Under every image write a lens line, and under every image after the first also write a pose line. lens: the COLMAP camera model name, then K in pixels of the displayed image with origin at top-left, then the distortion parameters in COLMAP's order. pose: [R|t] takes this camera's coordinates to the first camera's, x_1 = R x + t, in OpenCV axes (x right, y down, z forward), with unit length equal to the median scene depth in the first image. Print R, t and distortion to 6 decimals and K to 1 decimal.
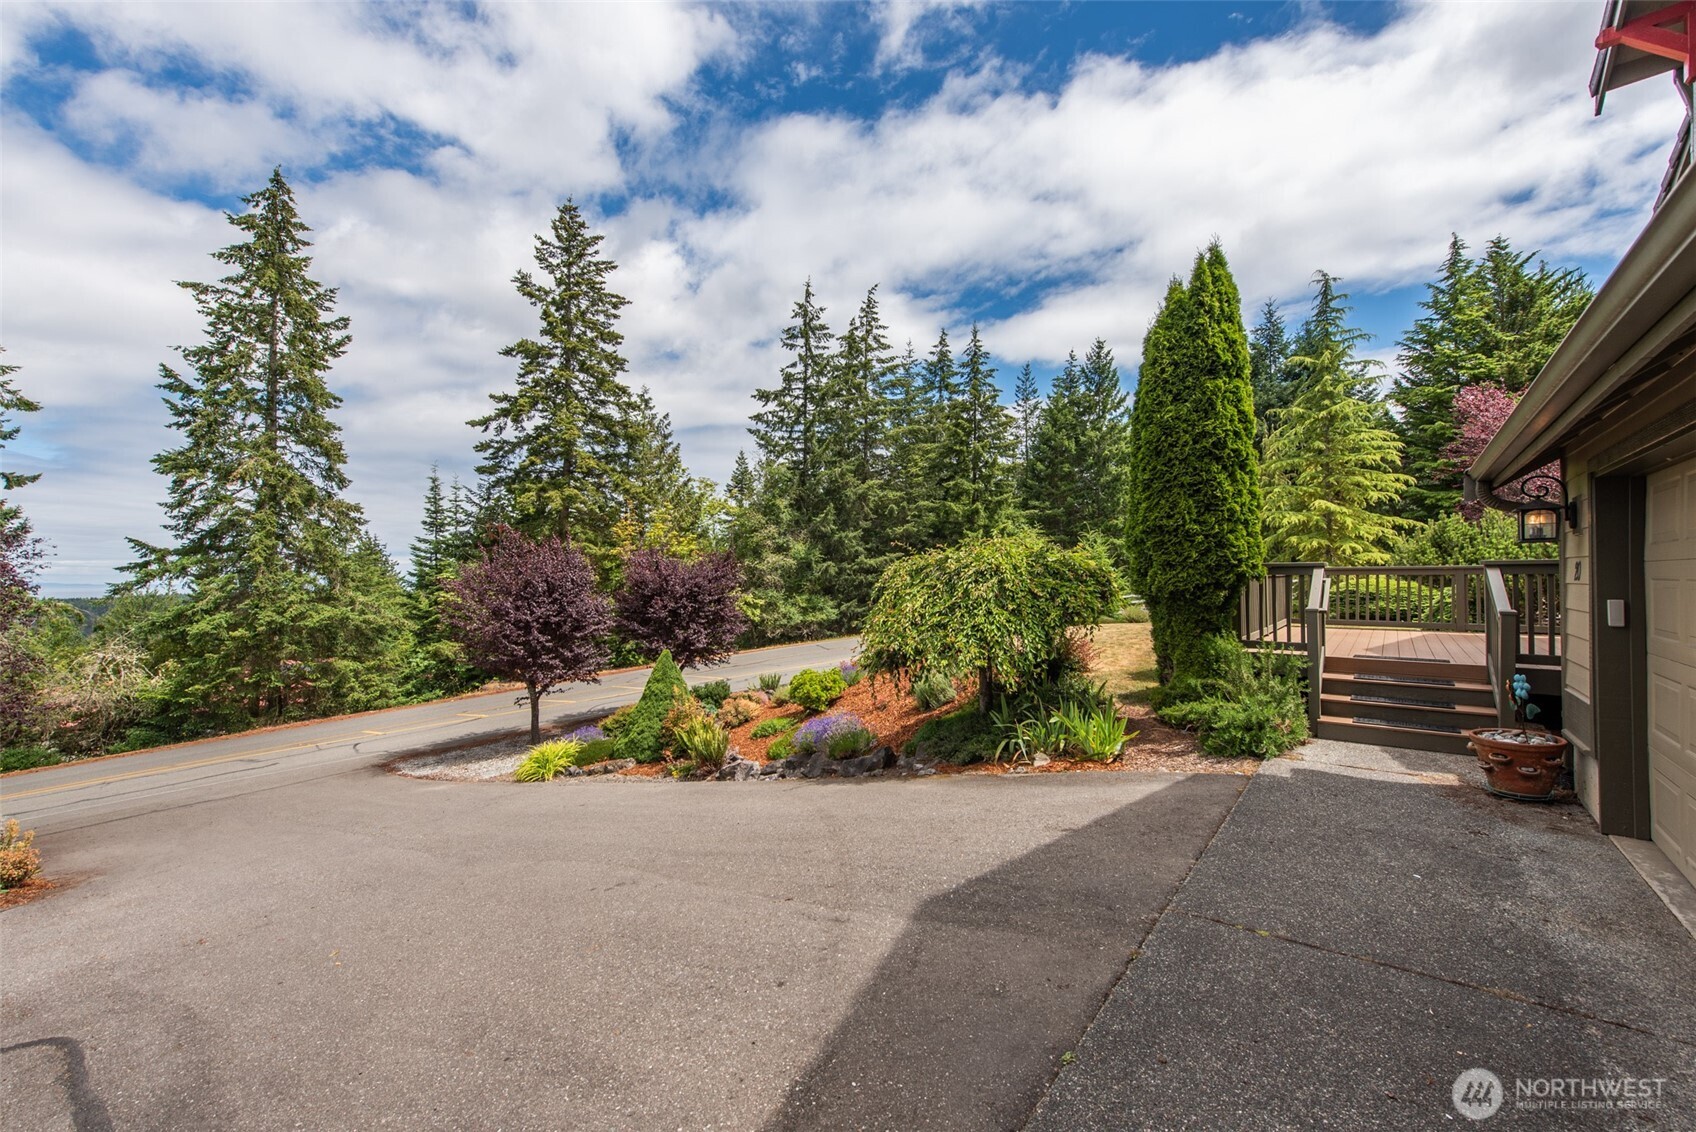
lens RADIAL K [[657.5, 0, 847.1], [0, 657.5, 572.0], [0, 0, 1]] dist [0.005422, -0.000425]
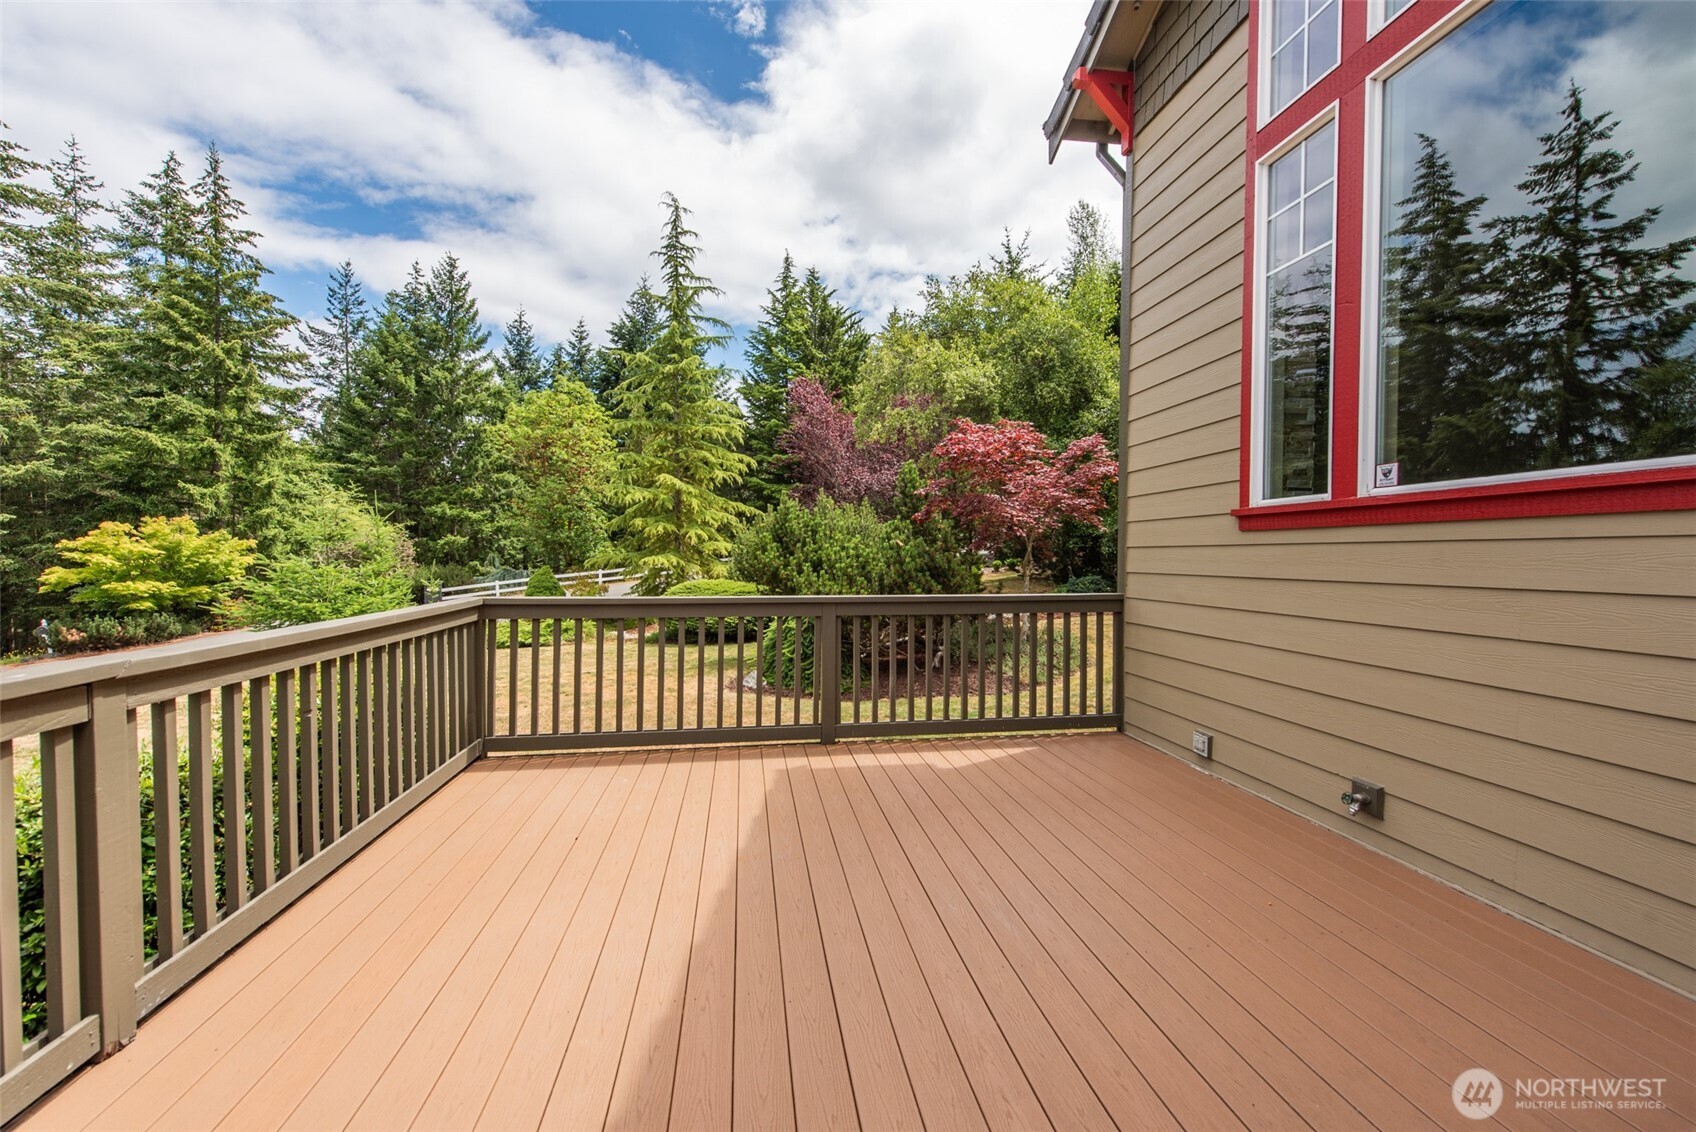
lens RADIAL K [[657.5, 0, 847.1], [0, 657.5, 572.0], [0, 0, 1]] dist [0.005422, -0.000425]
pose [[0.661262, -0.010721, 0.750078, 0.166141], [-0.015685, 0.999482, 0.028113, -0.010416], [-0.749991, -0.030355, 0.660752, 0.191924]]
